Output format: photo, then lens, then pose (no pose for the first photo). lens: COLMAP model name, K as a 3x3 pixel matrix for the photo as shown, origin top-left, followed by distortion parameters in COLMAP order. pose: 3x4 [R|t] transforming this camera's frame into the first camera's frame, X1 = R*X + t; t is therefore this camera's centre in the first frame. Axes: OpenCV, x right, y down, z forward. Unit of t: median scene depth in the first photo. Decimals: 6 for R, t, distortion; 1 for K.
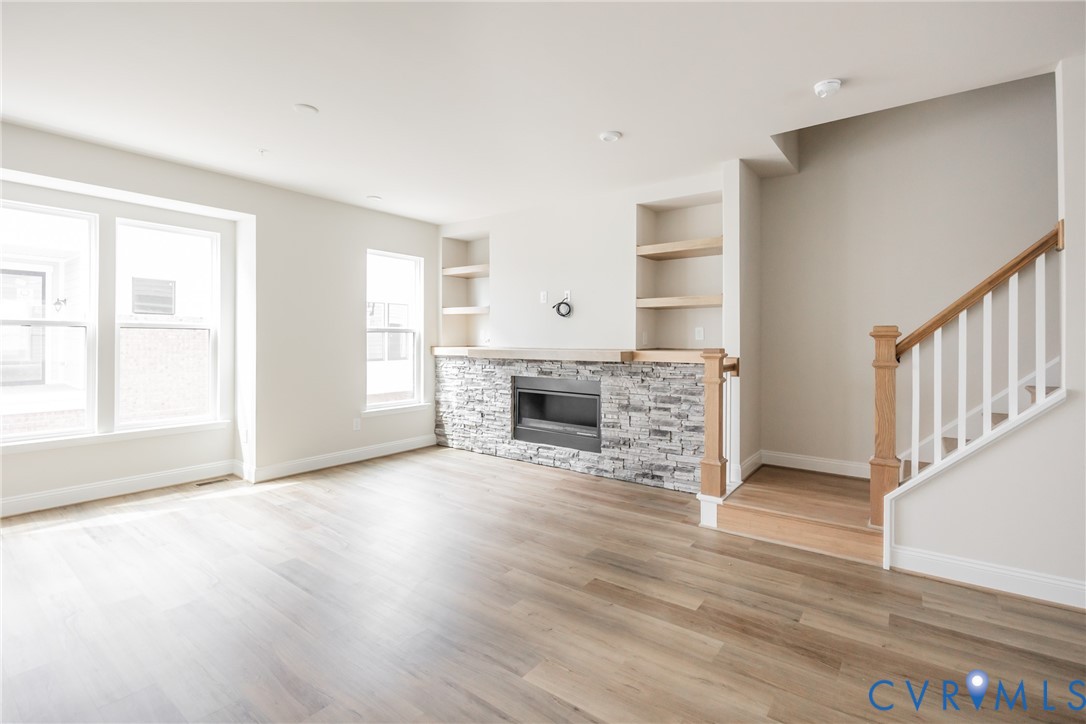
lens RADIAL K [[482.0, 0, 566.6], [0, 482.0, 342.8], [0, 0, 1]] dist [-0.004674, -0.001059]
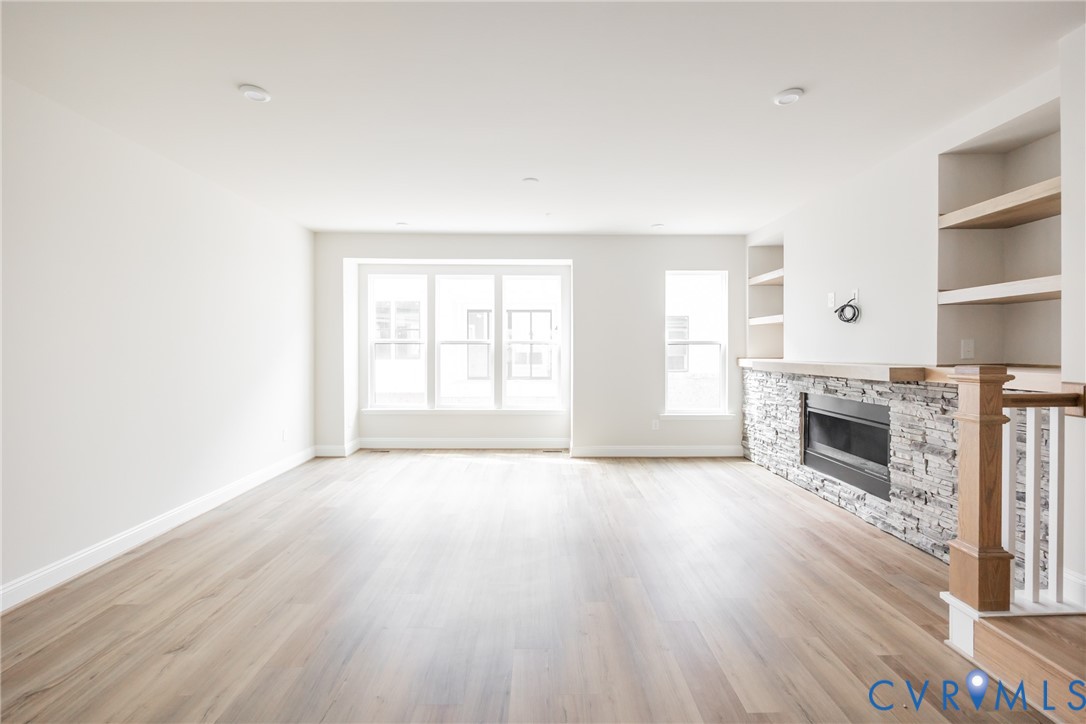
lens RADIAL K [[460.0, 0, 568.3], [0, 460.0, 354.8], [0, 0, 1]] dist [-0.008248, 0.001382]
pose [[0.620096, 0.004970, -0.784510, 0.303012], [-0.002576, 0.999987, 0.004300, -0.002205], [0.784522, -0.000645, 0.620101, 0.158517]]
